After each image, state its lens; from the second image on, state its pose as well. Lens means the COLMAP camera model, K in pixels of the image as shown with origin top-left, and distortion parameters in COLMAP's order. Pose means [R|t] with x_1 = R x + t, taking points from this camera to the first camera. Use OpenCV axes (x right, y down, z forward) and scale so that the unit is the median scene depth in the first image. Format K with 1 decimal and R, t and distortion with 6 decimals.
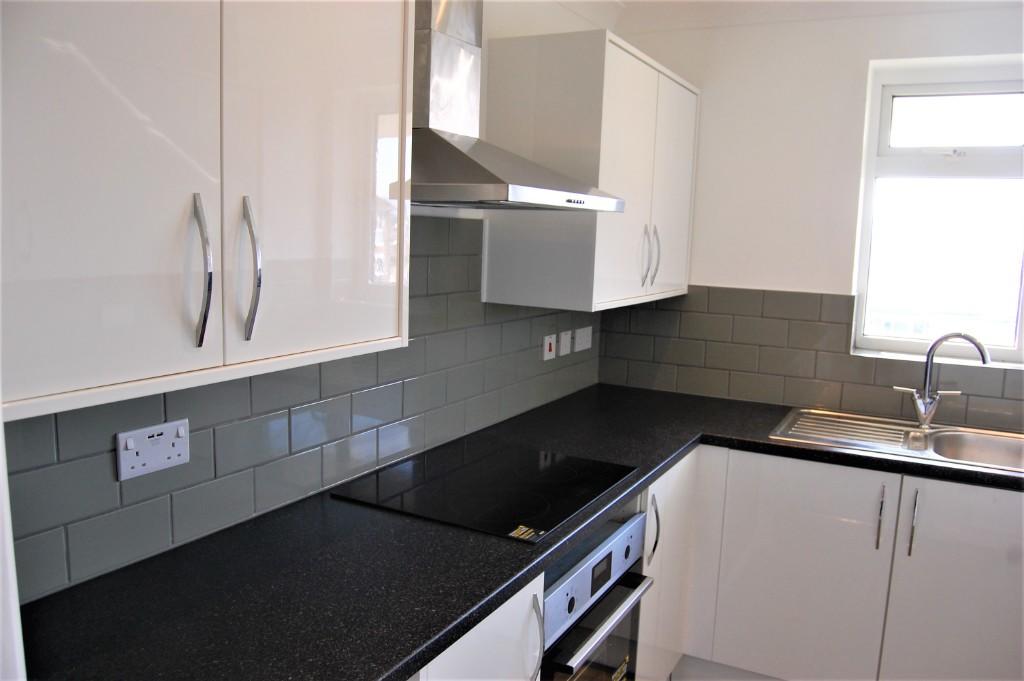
lens RADIAL K [[810.6, 0, 511.4], [0, 810.6, 332.1], [0, 0, 1]] dist [-0.082925, 0.018411]
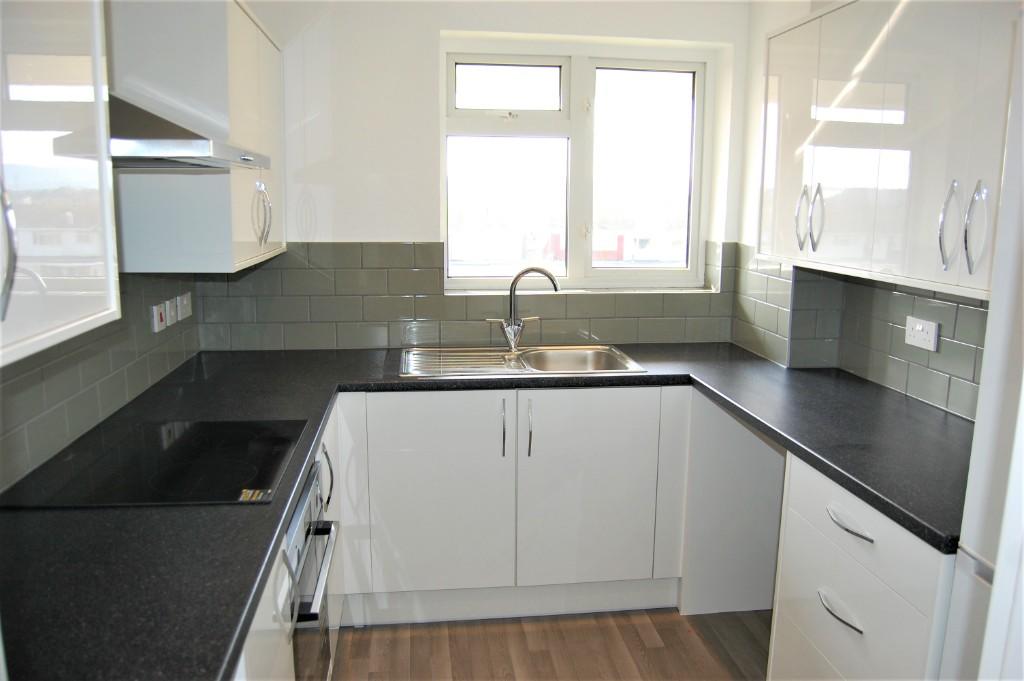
lens RADIAL K [[810.6, 0, 516.8], [0, 810.6, 343.7], [0, 0, 1]] dist [-0.082925, 0.018411]
pose [[0.814010, -0.121980, 0.567899, -0.158073], [0.088167, 0.992320, 0.086766, 0.006046], [-0.574121, -0.020558, 0.818512, 0.012341]]
